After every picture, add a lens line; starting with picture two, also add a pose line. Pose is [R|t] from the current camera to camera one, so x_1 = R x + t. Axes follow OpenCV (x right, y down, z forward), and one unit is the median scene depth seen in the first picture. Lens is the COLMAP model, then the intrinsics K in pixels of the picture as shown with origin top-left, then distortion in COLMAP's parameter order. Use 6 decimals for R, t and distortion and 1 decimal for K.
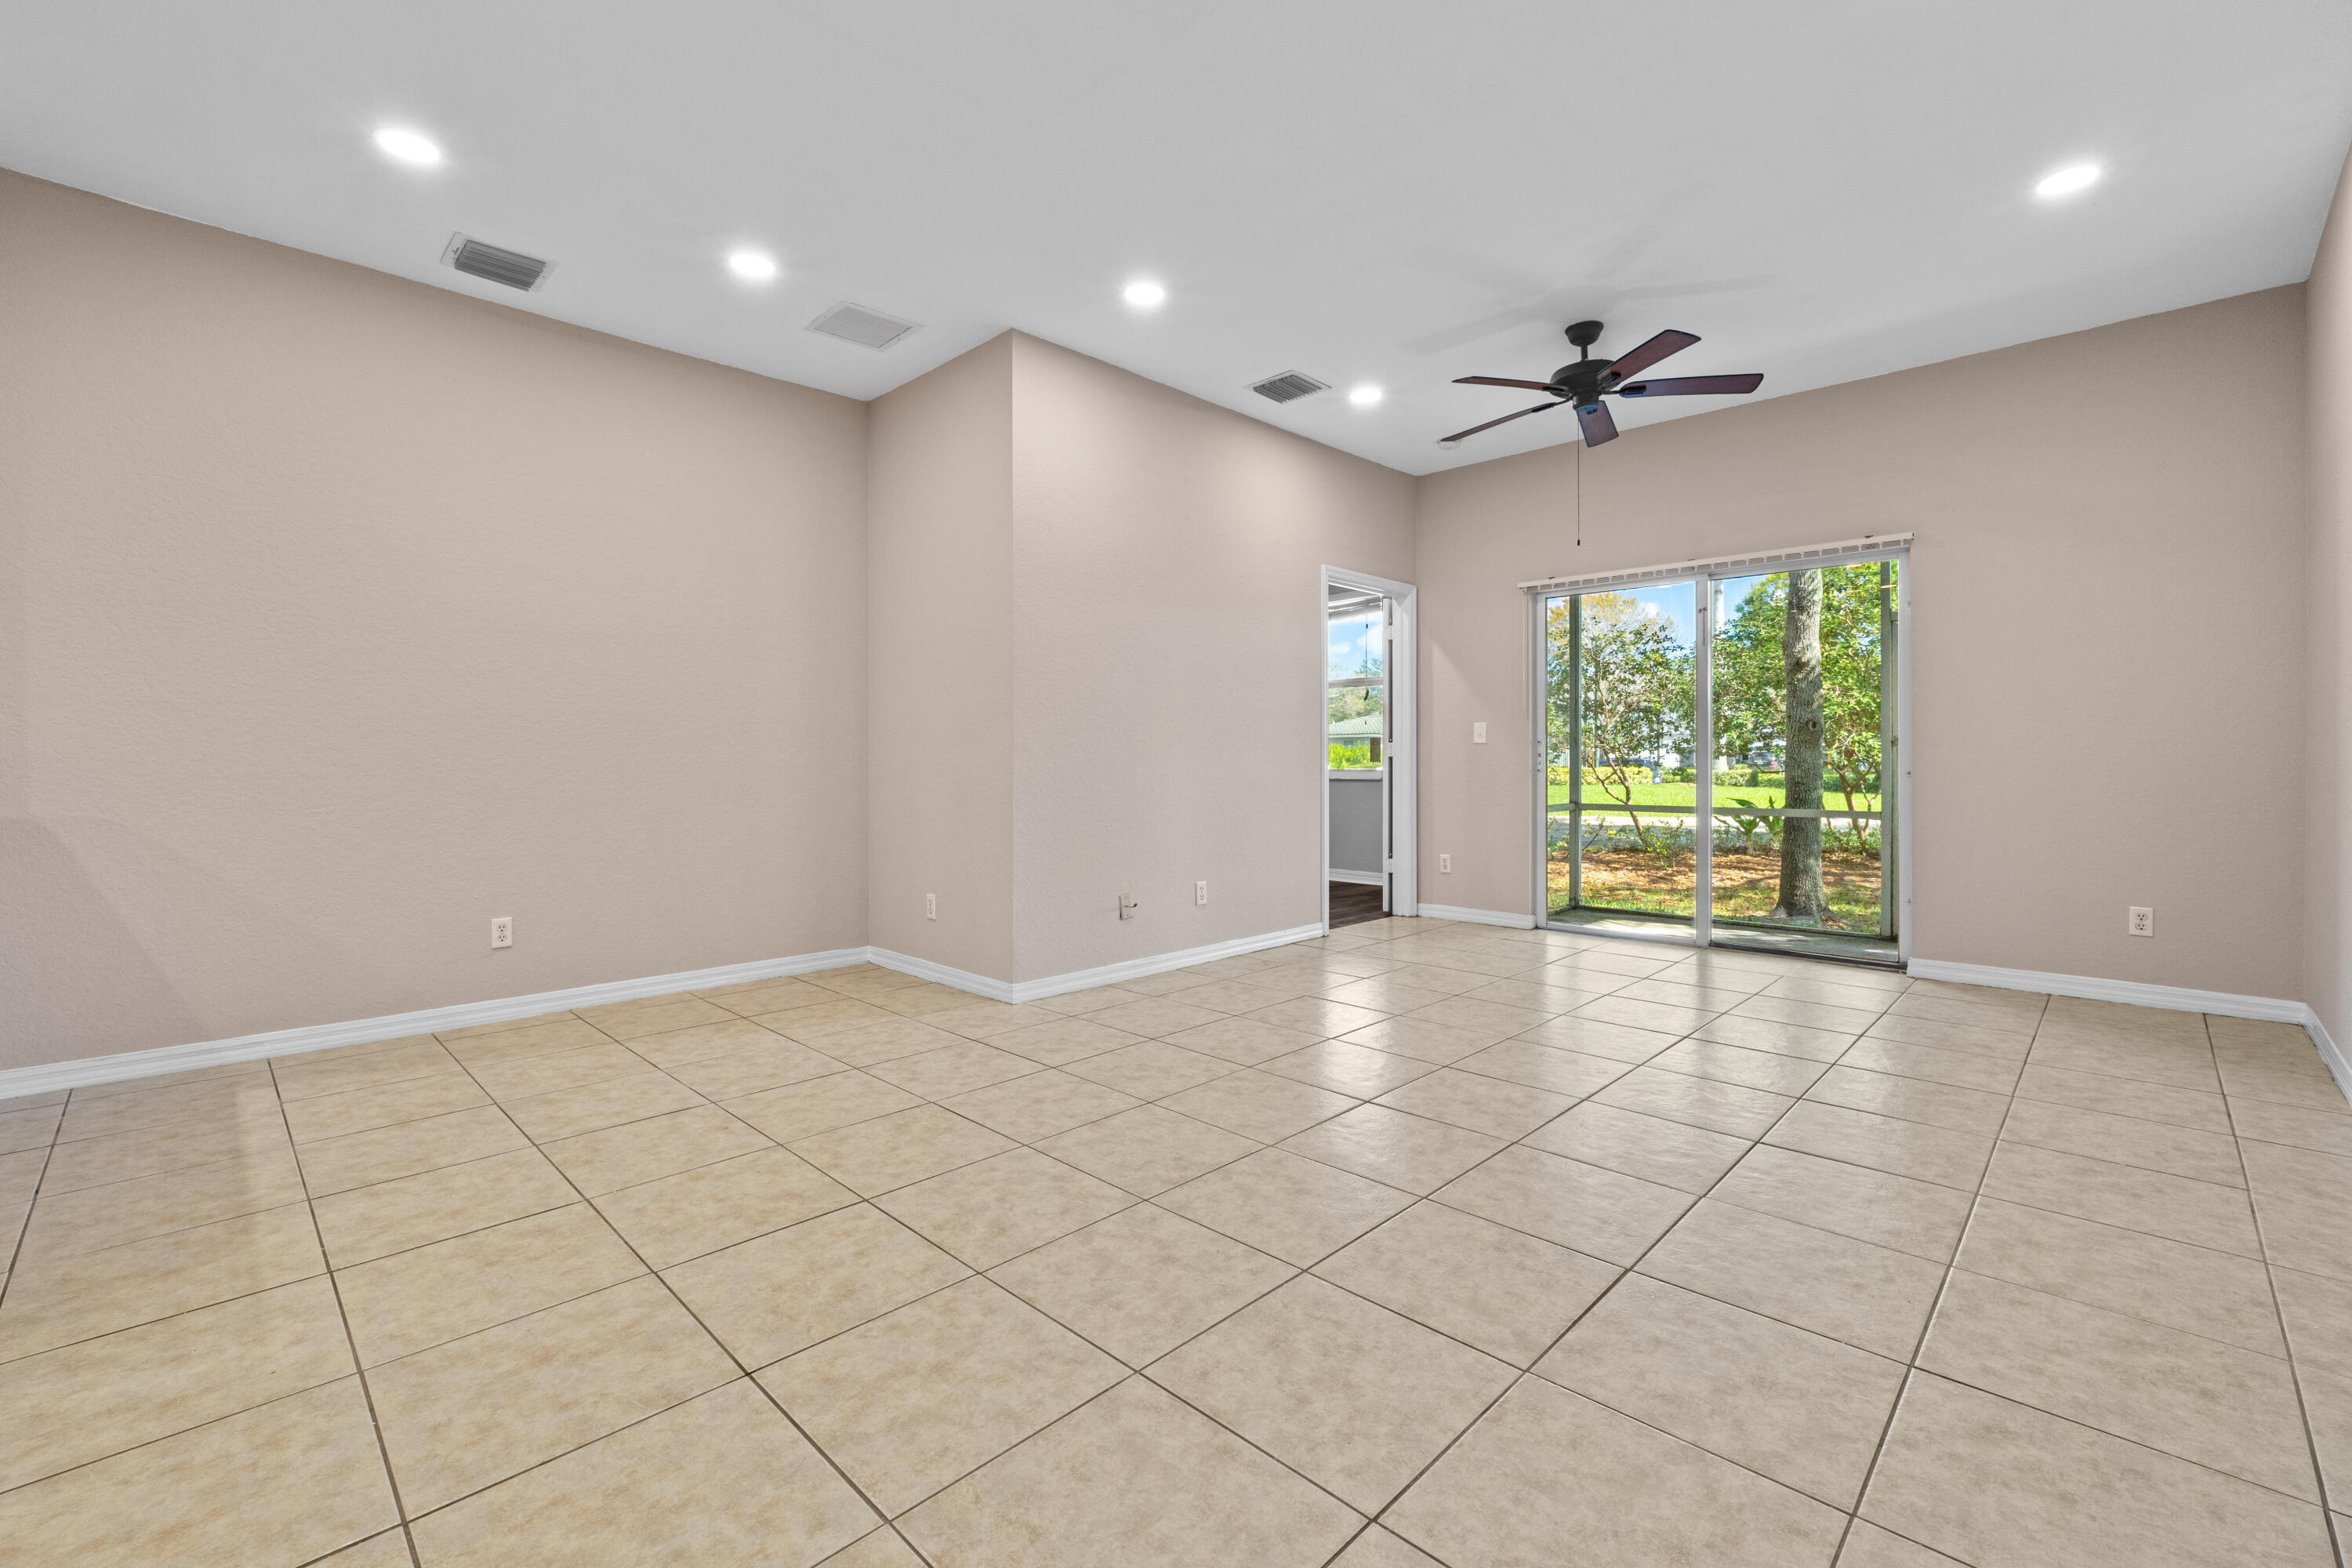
lens RADIAL K [[985.2, 0, 1169.4], [0, 985.2, 786.0], [0, 0, 1]] dist [-0.009254, 0.000751]
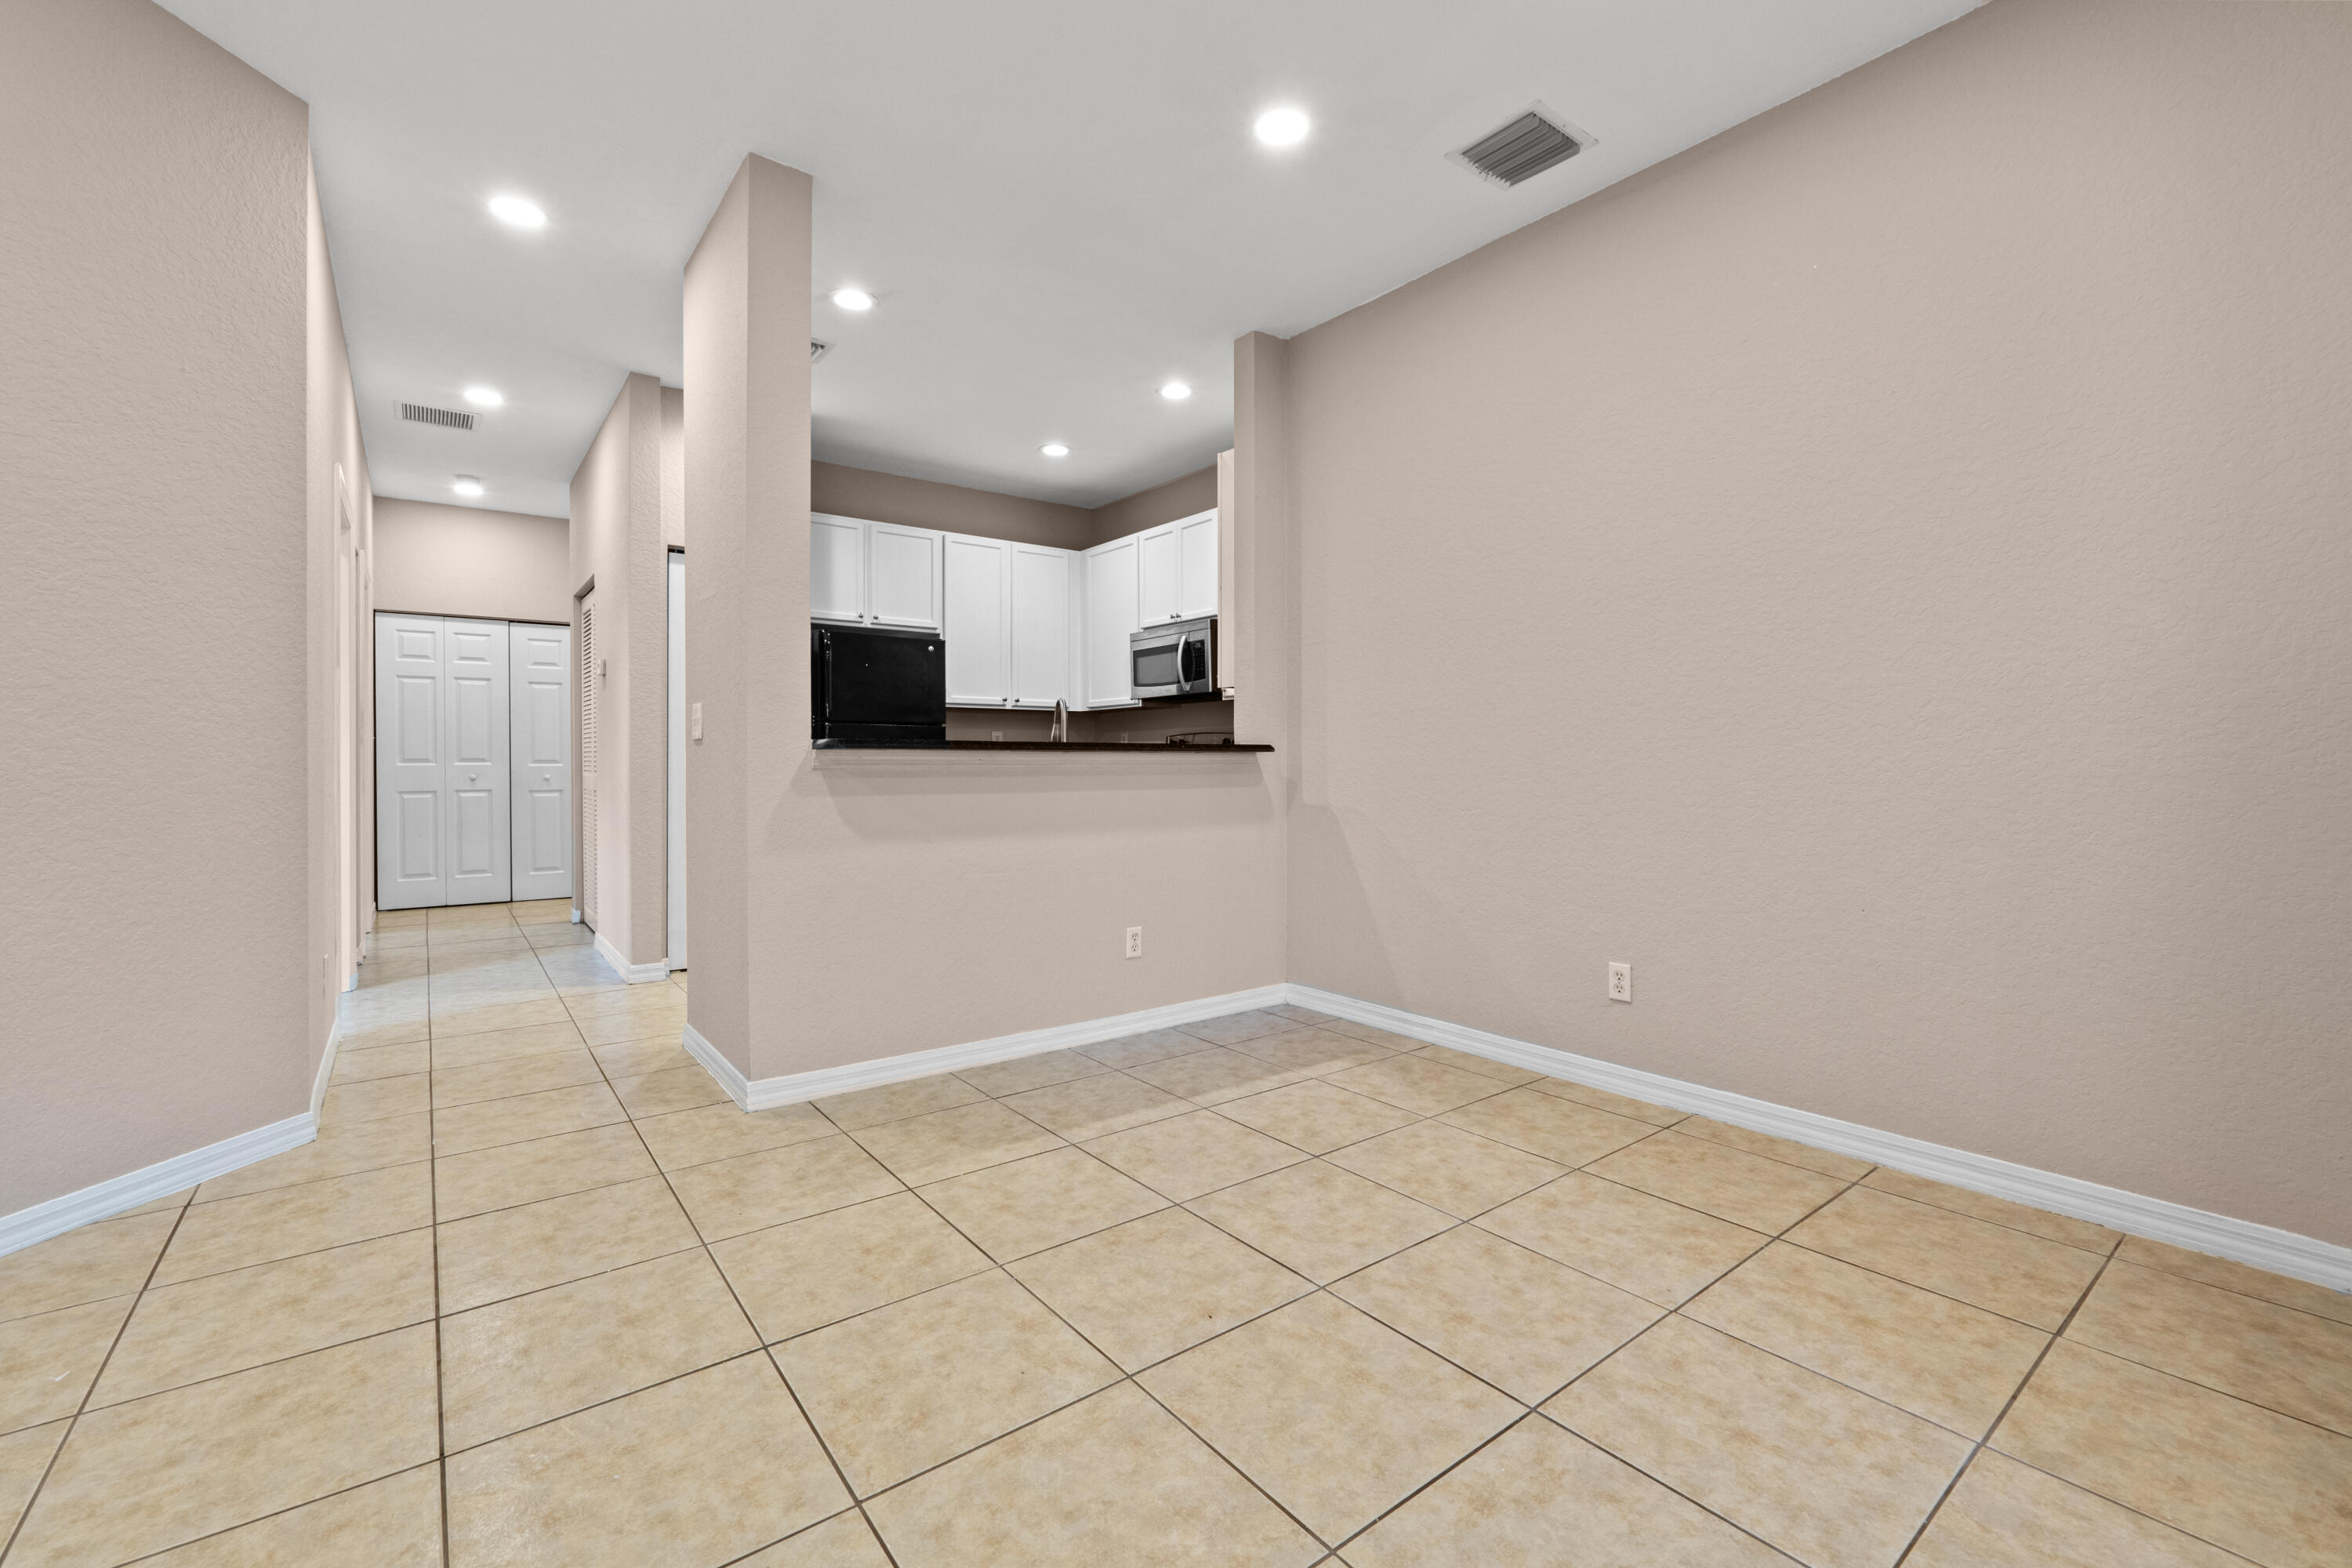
lens RADIAL K [[985.2, 0, 1166.9], [0, 985.2, 772.5], [0, 0, 1]] dist [-0.009254, 0.000751]
pose [[-0.136881, 0.014012, -0.990488, 0.226499], [-0.024752, 0.999539, 0.017561, -0.035547], [0.990278, 0.026920, -0.136471, 1.134632]]
